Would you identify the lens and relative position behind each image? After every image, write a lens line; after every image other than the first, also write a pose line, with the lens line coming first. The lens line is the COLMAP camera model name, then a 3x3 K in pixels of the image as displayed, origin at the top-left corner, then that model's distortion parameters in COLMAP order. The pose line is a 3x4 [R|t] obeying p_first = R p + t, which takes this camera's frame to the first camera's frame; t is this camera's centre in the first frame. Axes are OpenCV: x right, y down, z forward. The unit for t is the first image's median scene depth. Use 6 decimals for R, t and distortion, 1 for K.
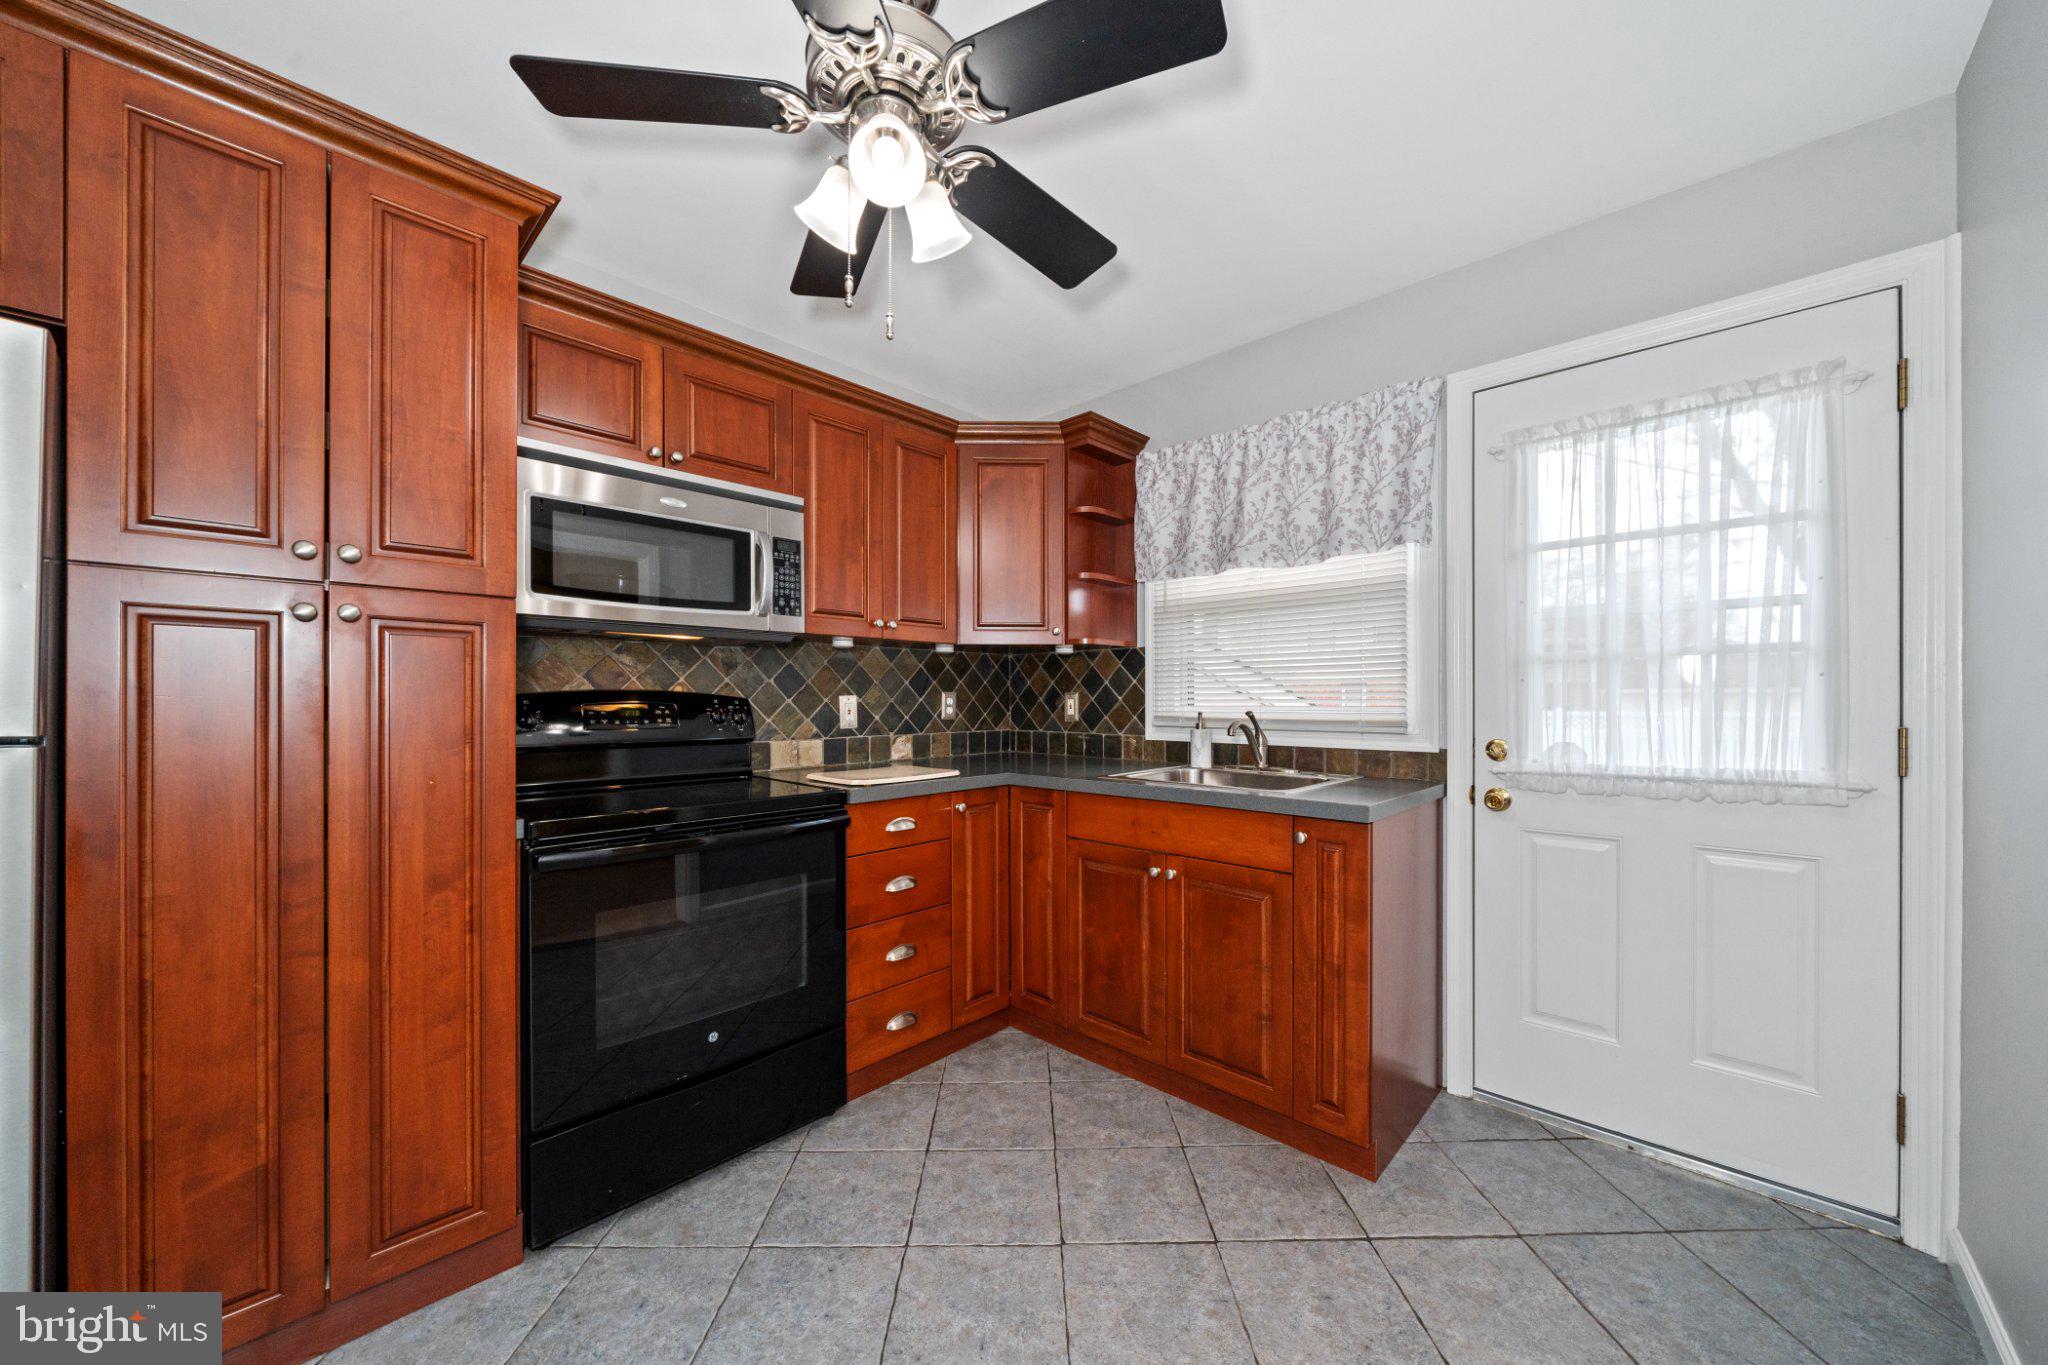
lens RADIAL K [[708.7, 0, 1006.3], [0, 708.7, 700.6], [0, 0, 1]] dist [-0.000937, -0.000773]
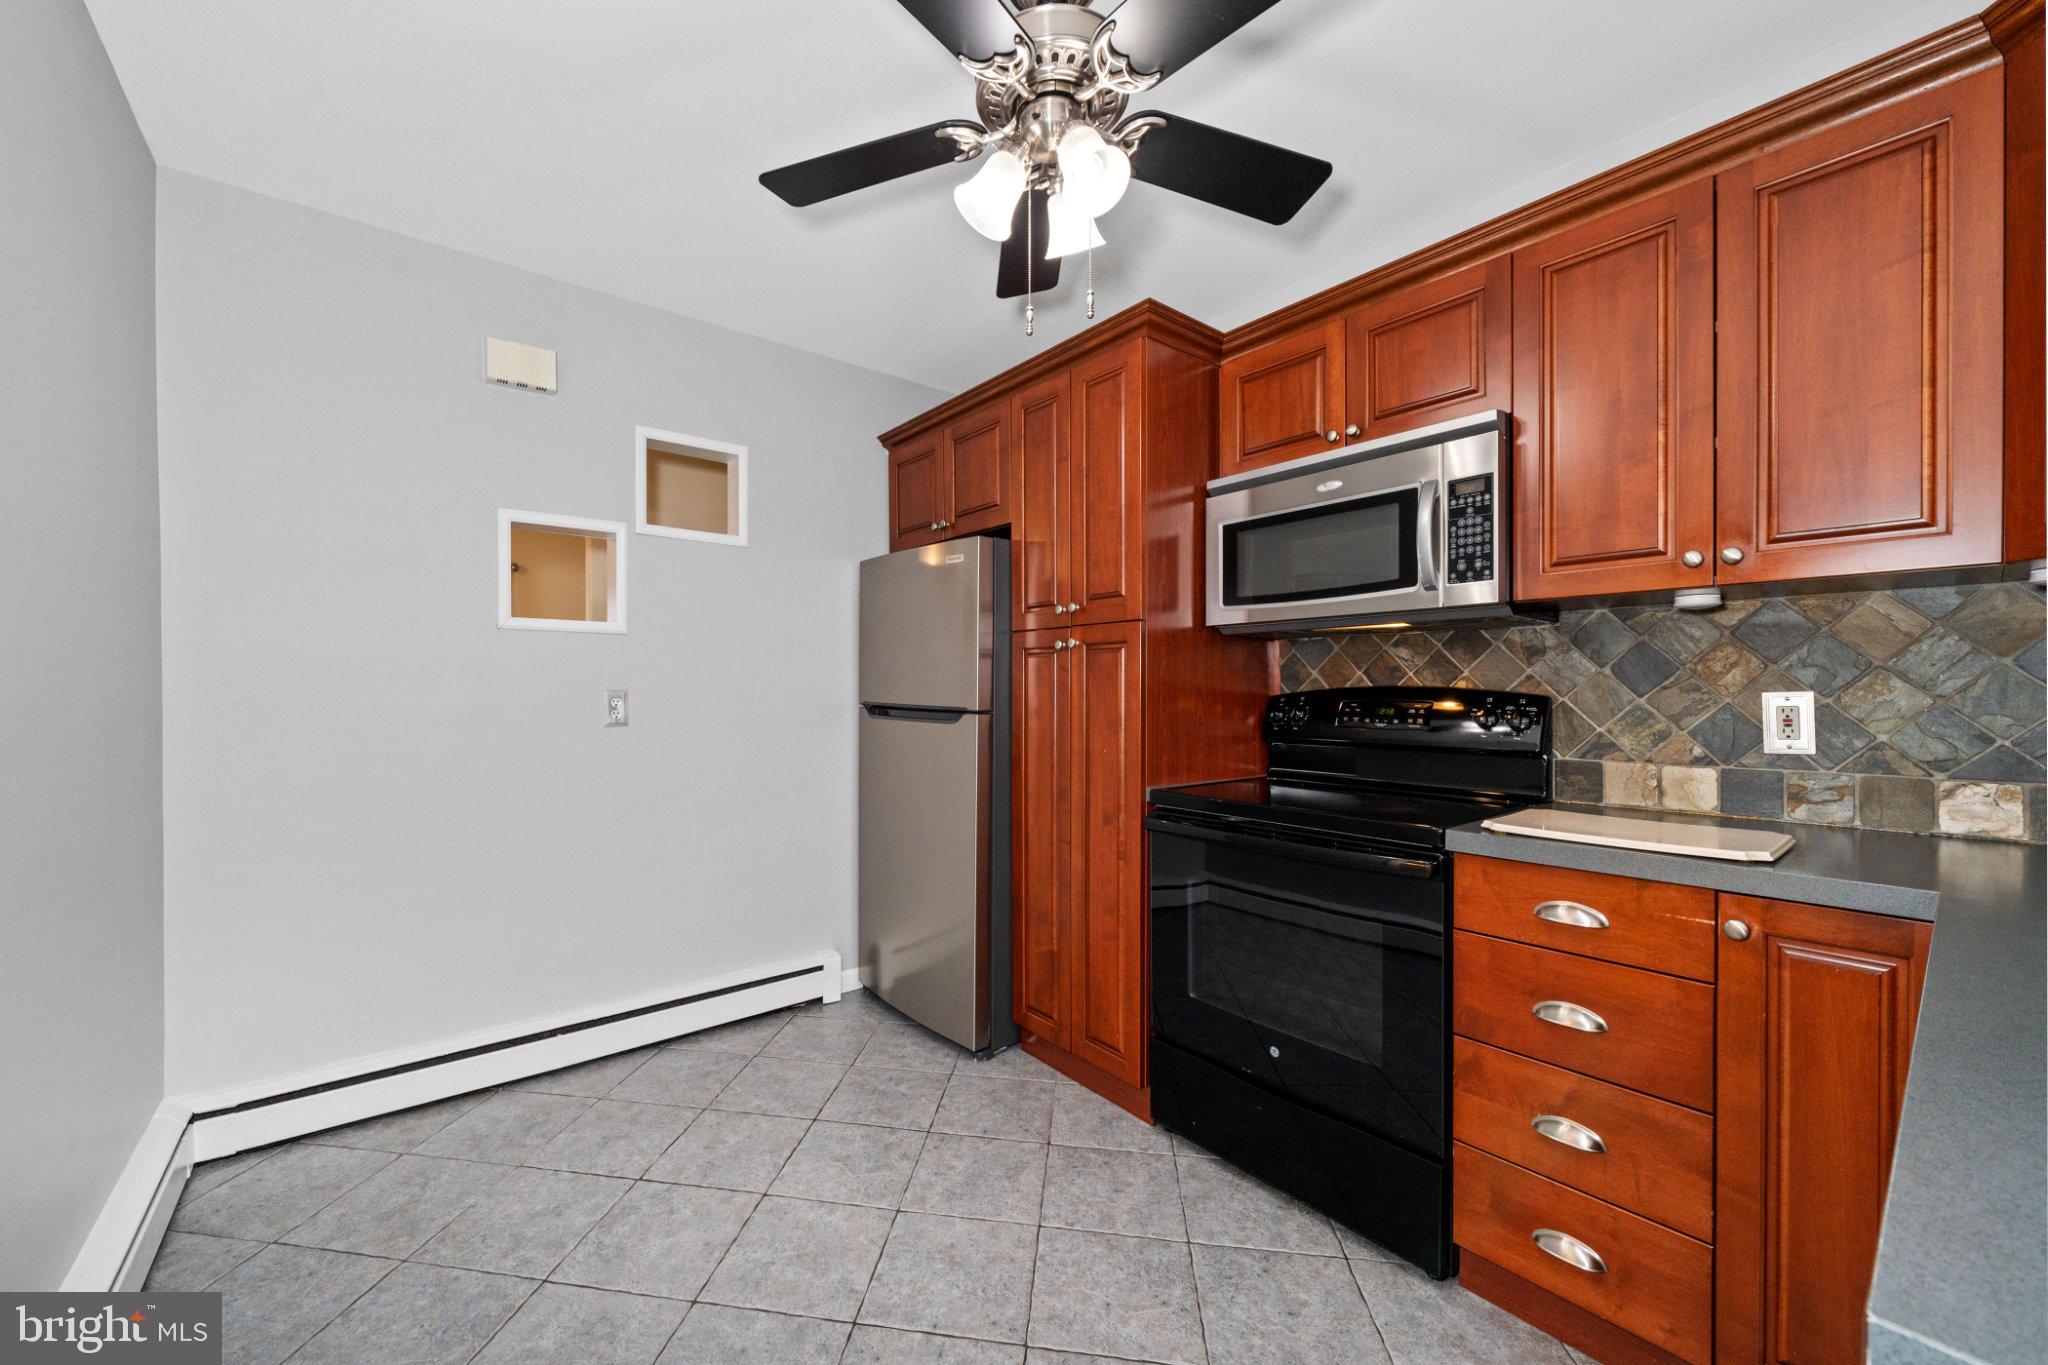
lens RADIAL K [[801.2, 0, 994.2], [0, 801.2, 705.0], [0, 0, 1]] dist [-0.002114, -0.001103]
pose [[-0.120760, 0.016521, -0.992544, 0.522644], [-0.004431, 0.999843, 0.017182, -0.005750], [0.992672, 0.006473, -0.120668, 0.569017]]
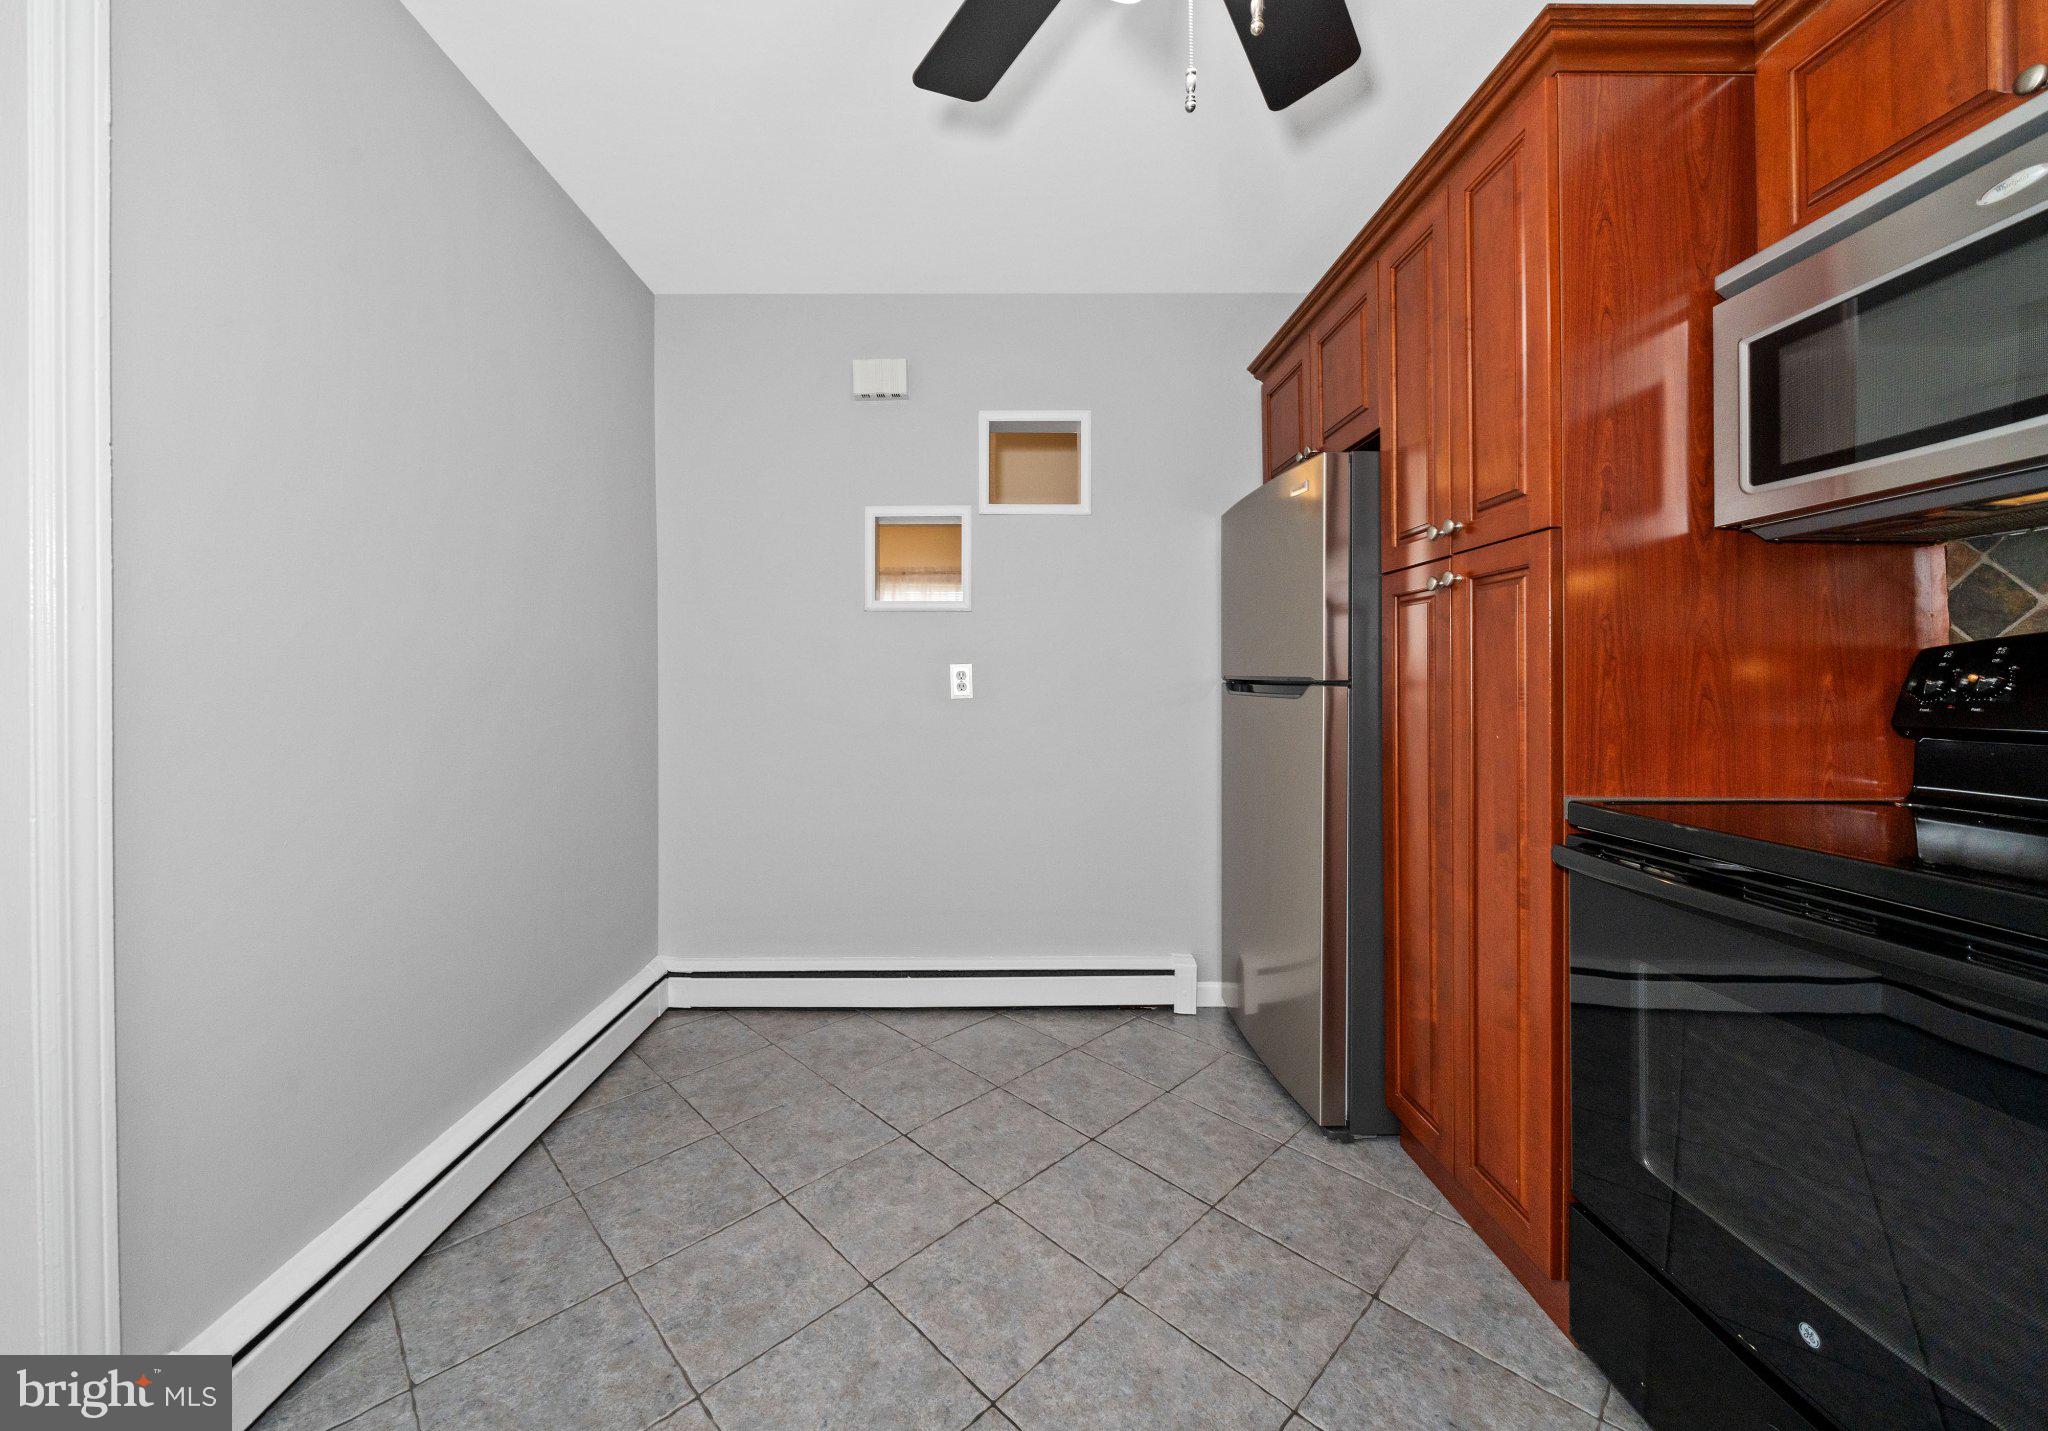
lens RADIAL K [[773.6, 0, 961.8], [0, 773.6, 693.3], [0, 0, 1]] dist [-0.006017, 0.000488]
pose [[-0.721202, 0.007470, -0.692685, 0.270464], [-0.000043, 0.999941, 0.010827, 0.025102], [0.692725, 0.007838, -0.721159, 0.735228]]
